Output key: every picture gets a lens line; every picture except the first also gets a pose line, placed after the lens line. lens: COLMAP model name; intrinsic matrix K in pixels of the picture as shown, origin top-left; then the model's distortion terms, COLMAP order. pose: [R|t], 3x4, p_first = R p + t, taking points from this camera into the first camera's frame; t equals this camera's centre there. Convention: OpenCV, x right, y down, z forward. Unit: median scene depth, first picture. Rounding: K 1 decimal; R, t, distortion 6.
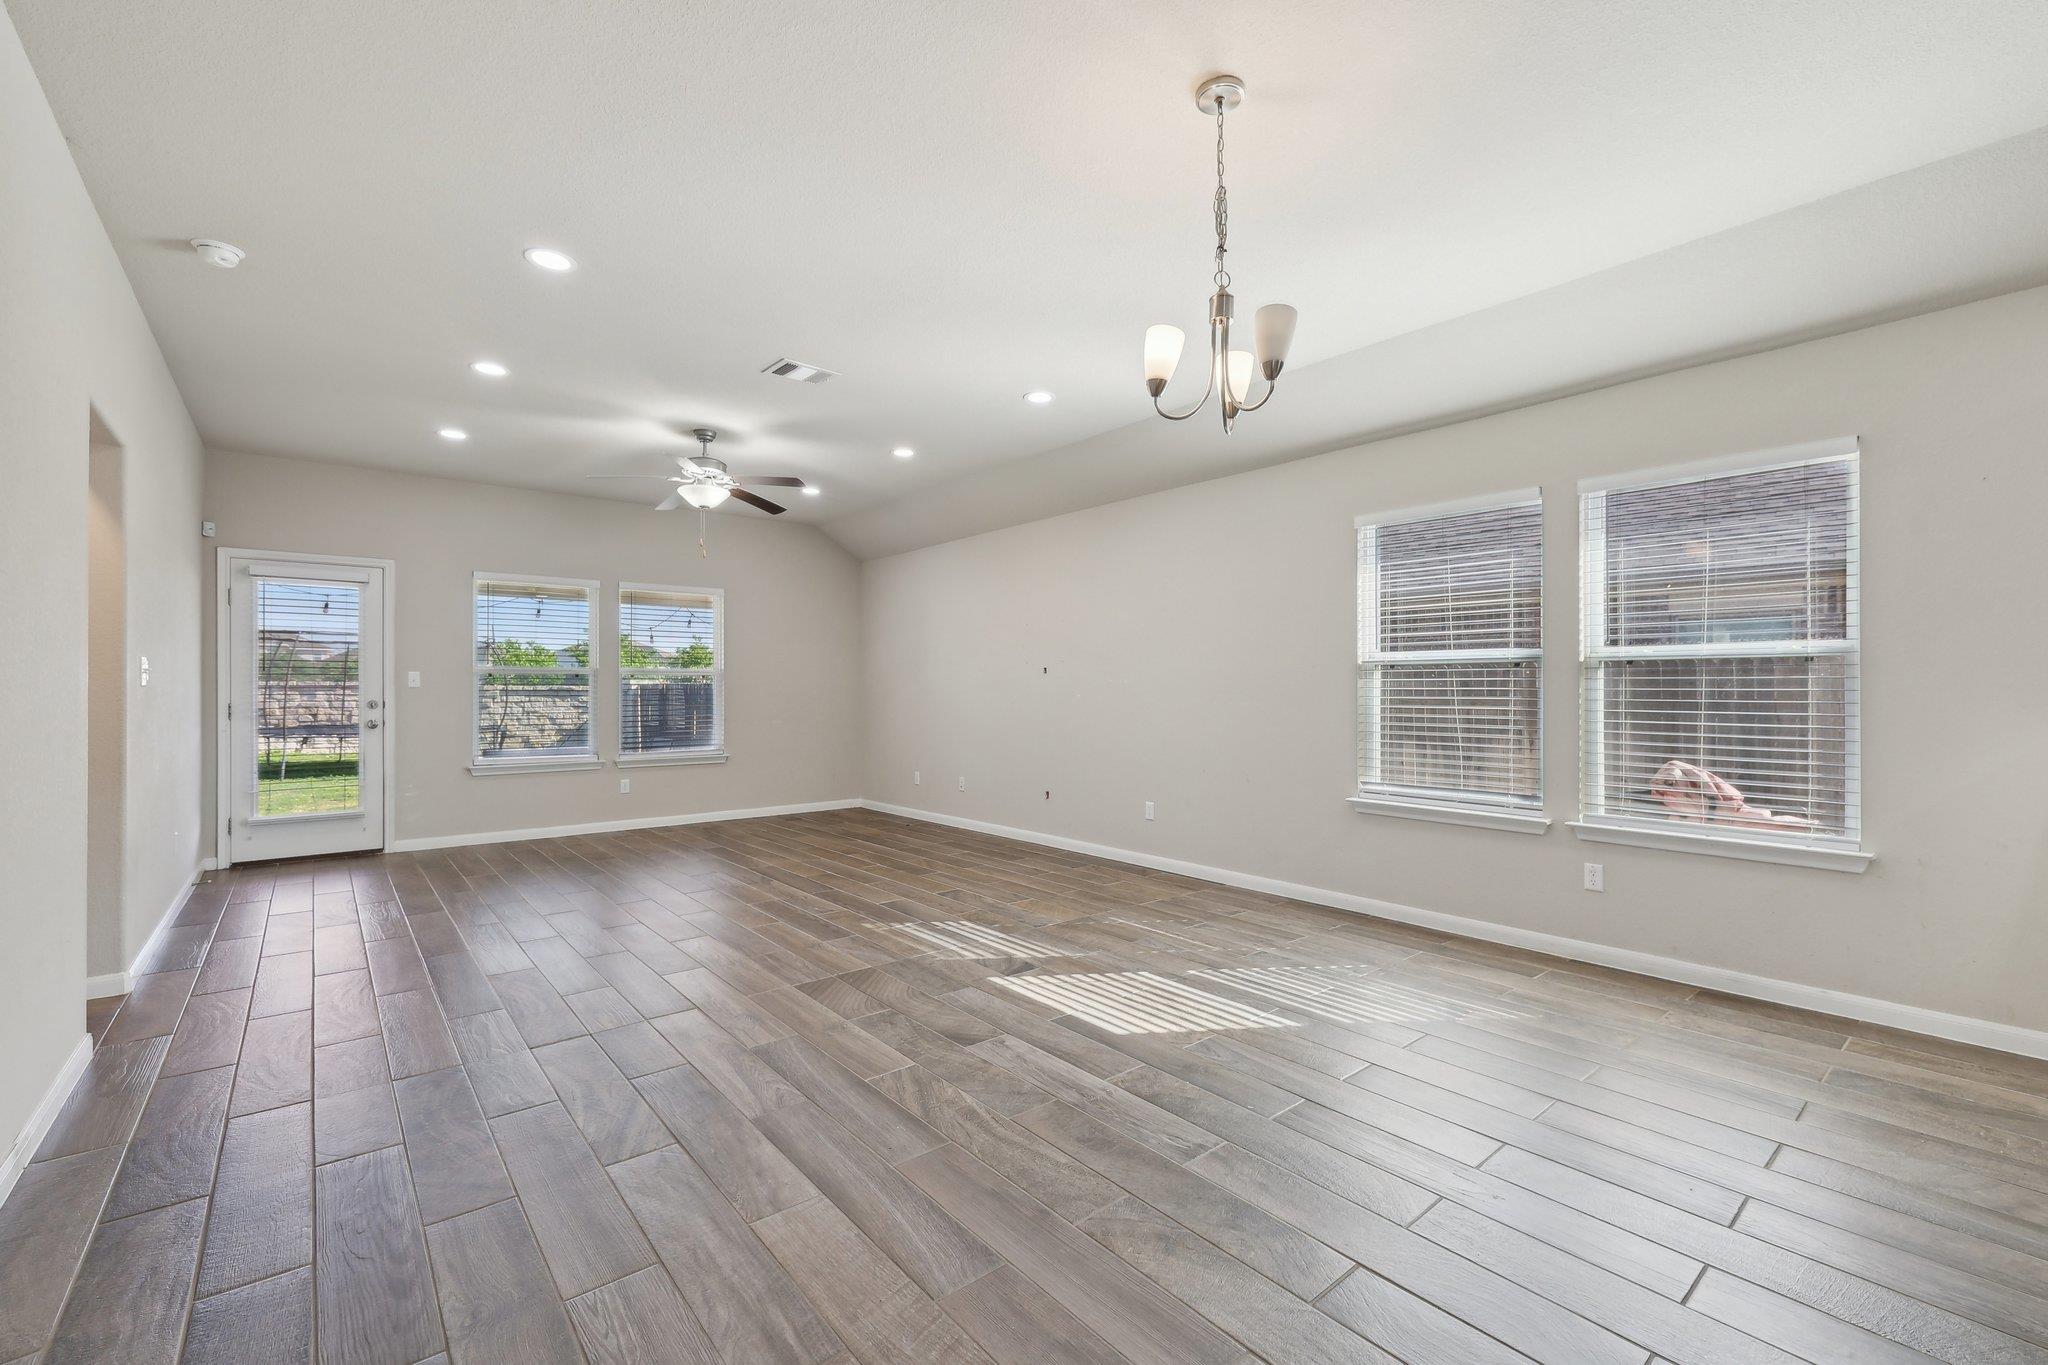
lens RADIAL K [[860.7, 0, 1028.4], [0, 860.7, 684.1], [0, 0, 1]] dist [0.001781, 0.000141]
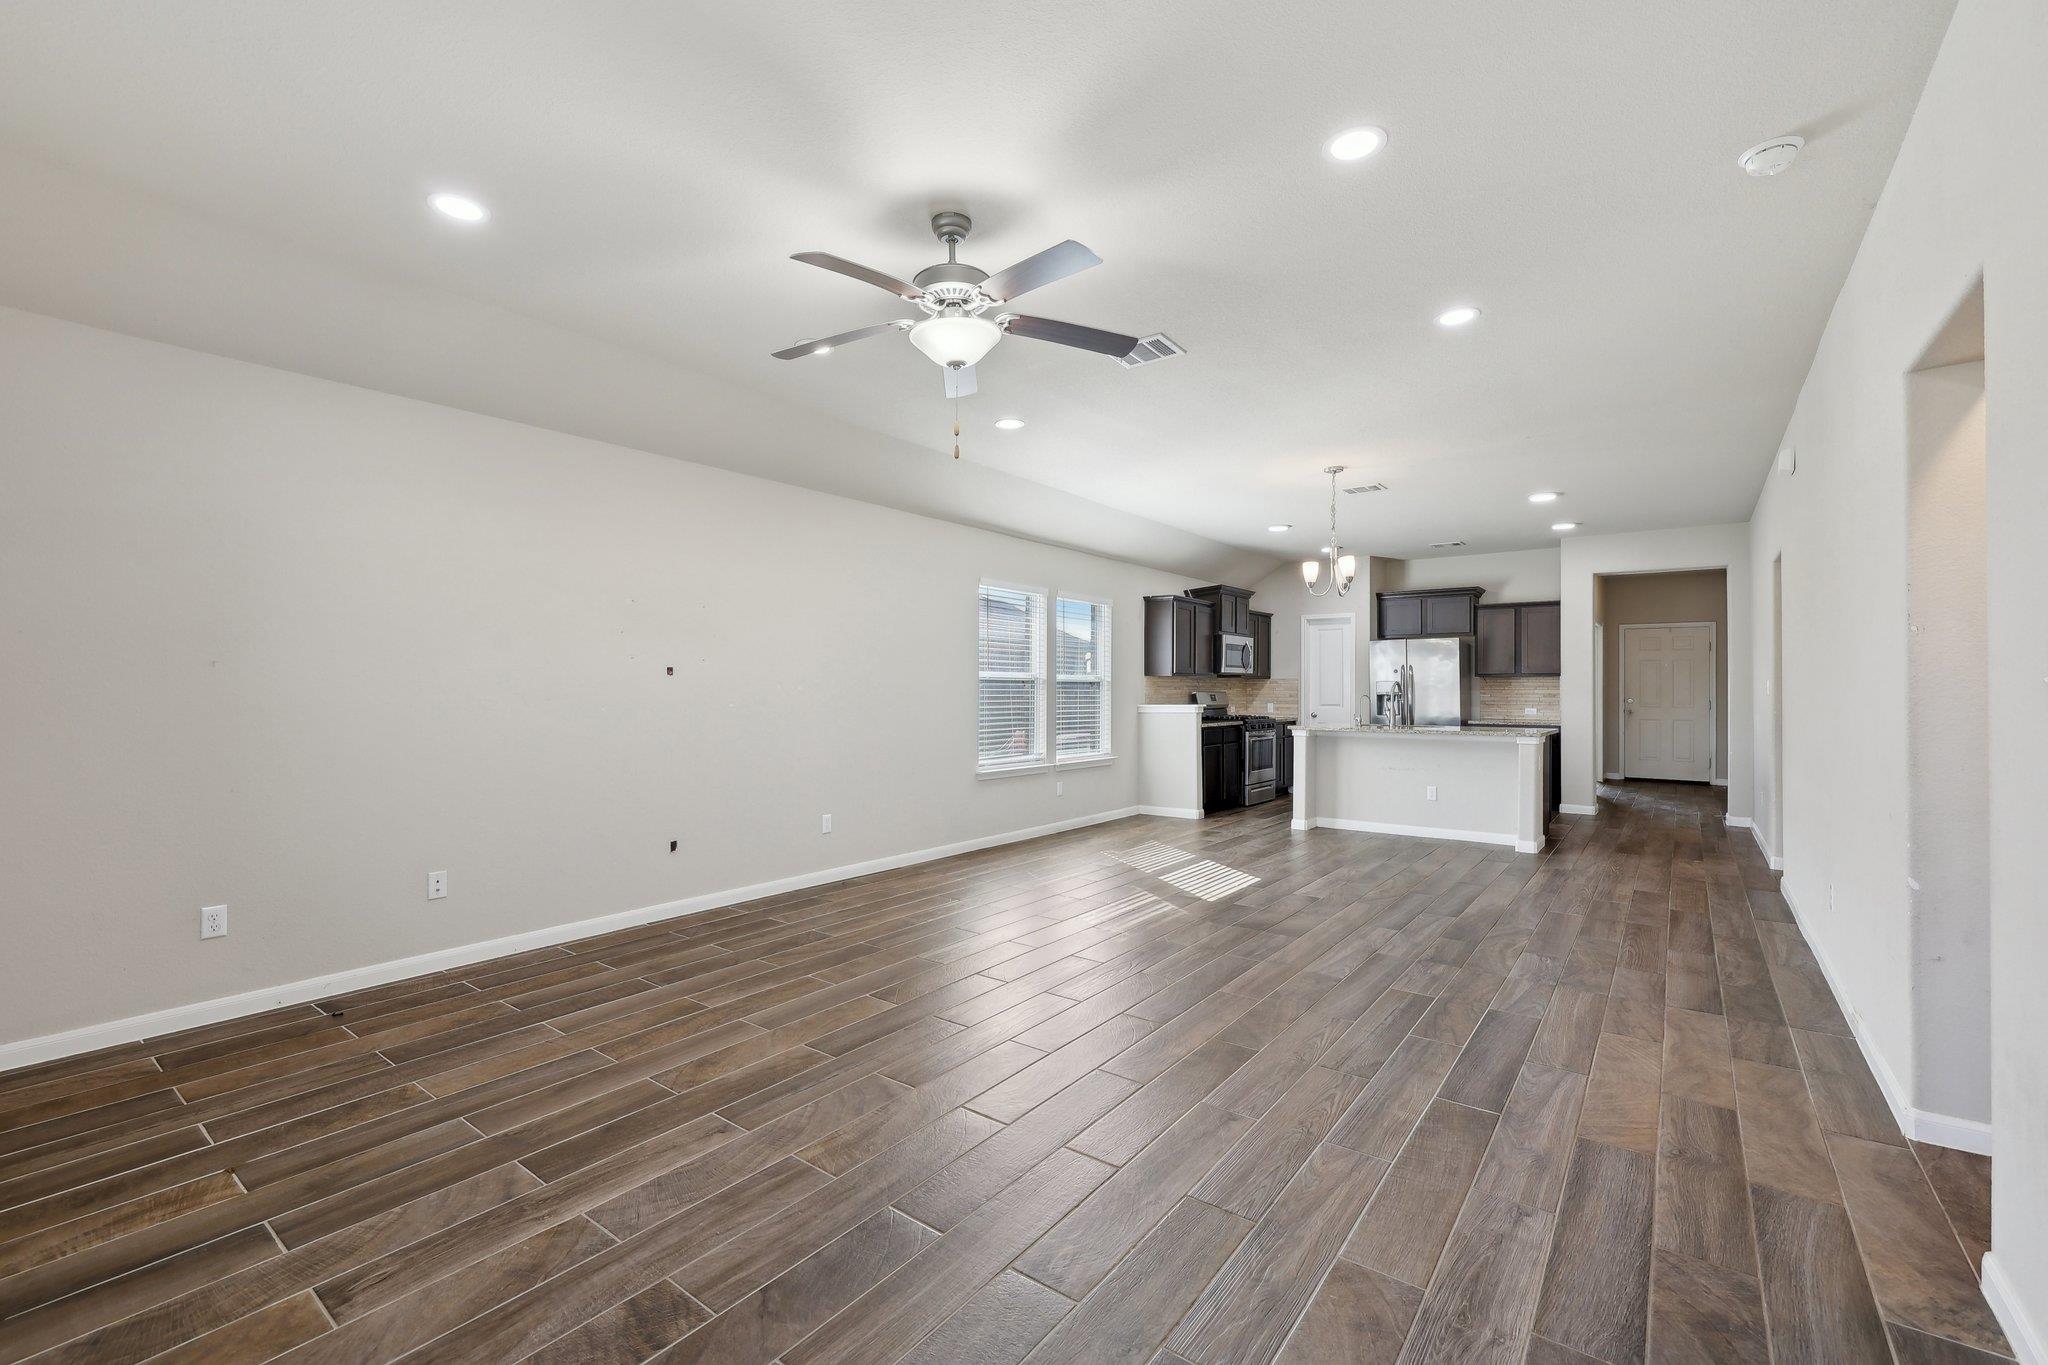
lens RADIAL K [[860.7, 0, 1028.4], [0, 860.7, 684.1], [0, 0, 1]] dist [0.001781, 0.000141]
pose [[-0.227820, 0.005382, 0.973688, -1.234766], [-0.010218, 0.999916, -0.007917, -0.004268], [-0.973650, -0.011753, -0.227746, 1.468131]]
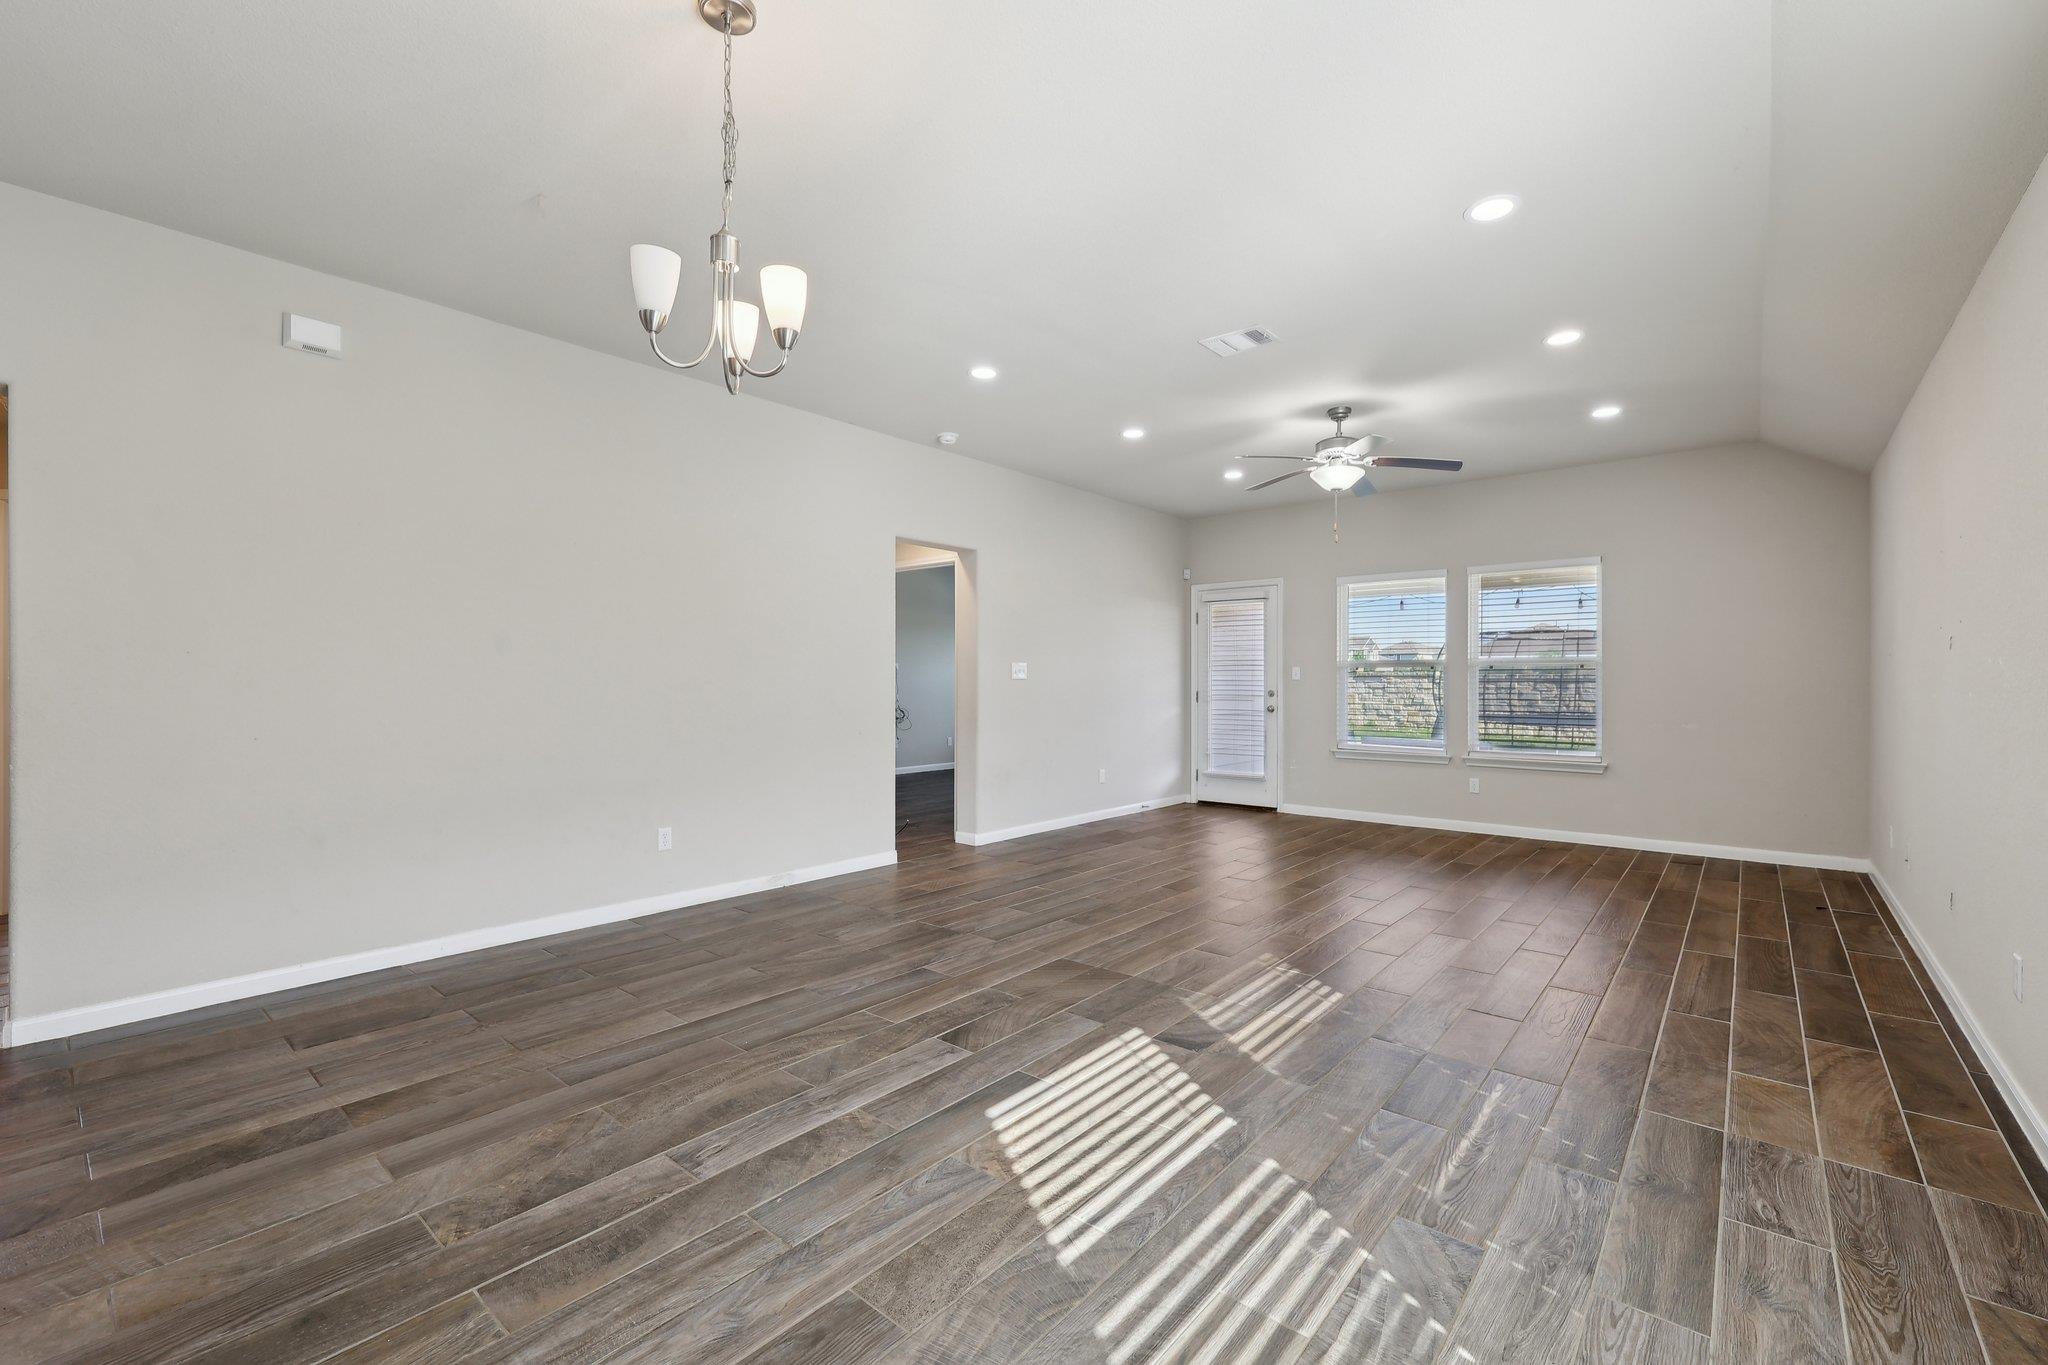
lens RADIAL K [[860.7, 0, 1028.4], [0, 860.7, 684.1], [0, 0, 1]] dist [0.001781, 0.000141]
pose [[0.177297, 0.002394, -0.984154, 0.676396], [0.006157, 0.999975, 0.003541, 0.005203], [0.984138, -0.006687, 0.177278, 0.677545]]
